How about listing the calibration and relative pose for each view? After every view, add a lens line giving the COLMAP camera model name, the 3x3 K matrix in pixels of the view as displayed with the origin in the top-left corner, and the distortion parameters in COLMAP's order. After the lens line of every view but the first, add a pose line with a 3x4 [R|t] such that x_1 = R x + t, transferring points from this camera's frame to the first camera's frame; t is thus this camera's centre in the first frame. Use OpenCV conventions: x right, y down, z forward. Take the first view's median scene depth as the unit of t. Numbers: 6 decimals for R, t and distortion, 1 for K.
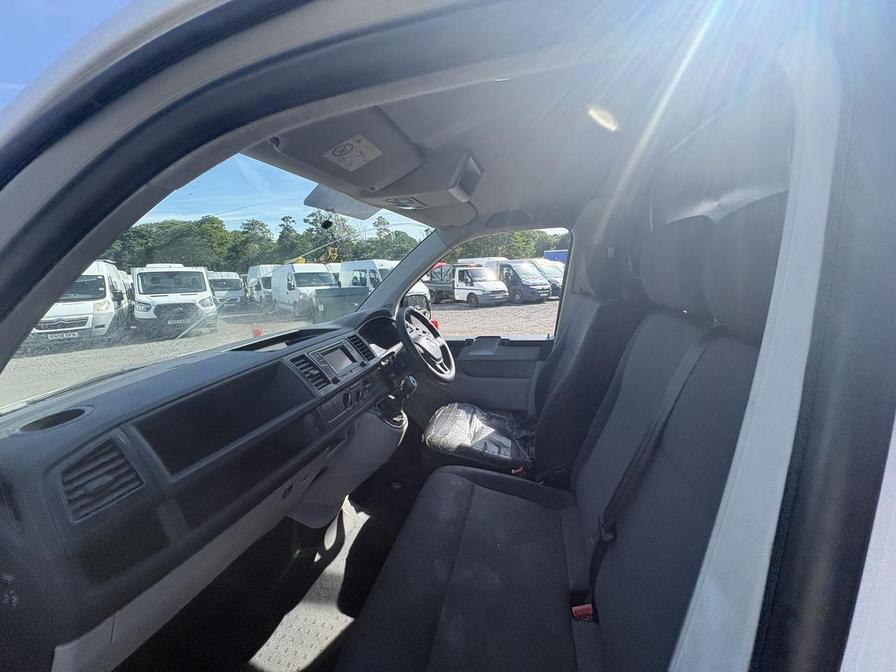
lens RADIAL K [[356.3, 0, 457.4], [0, 356.3, 334.2], [0, 0, 1]] dist [0.002305, -0.000504]
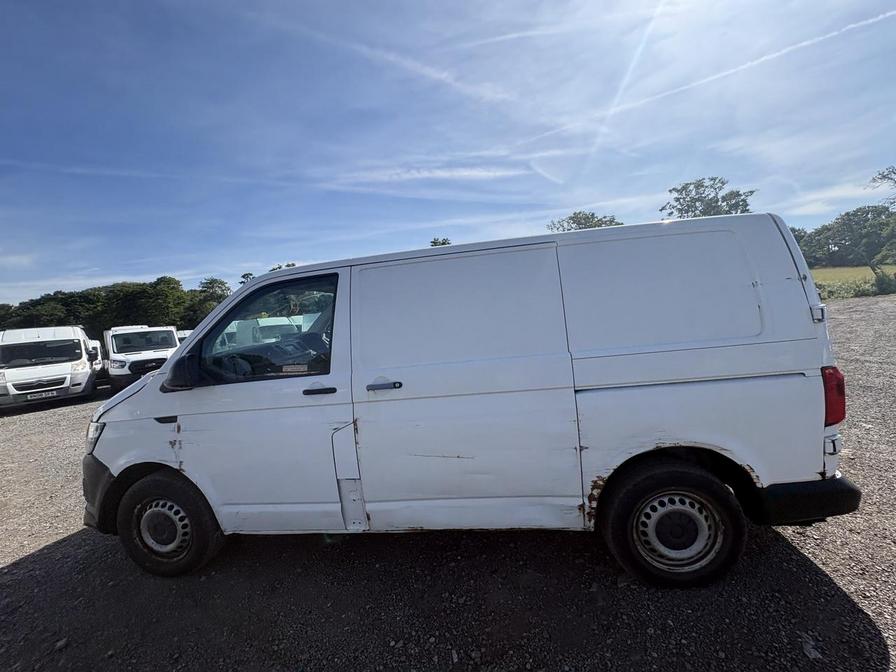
lens RADIAL K [[356.3, 0, 456.6], [0, 356.3, 336.2], [0, 0, 1]] dist [0.002305, -0.000504]
pose [[0.993900, -0.065607, 0.088651, 0.059637], [0.075559, 0.990601, -0.114019, 0.035700], [-0.080337, 0.120022, 0.989515, -0.161830]]
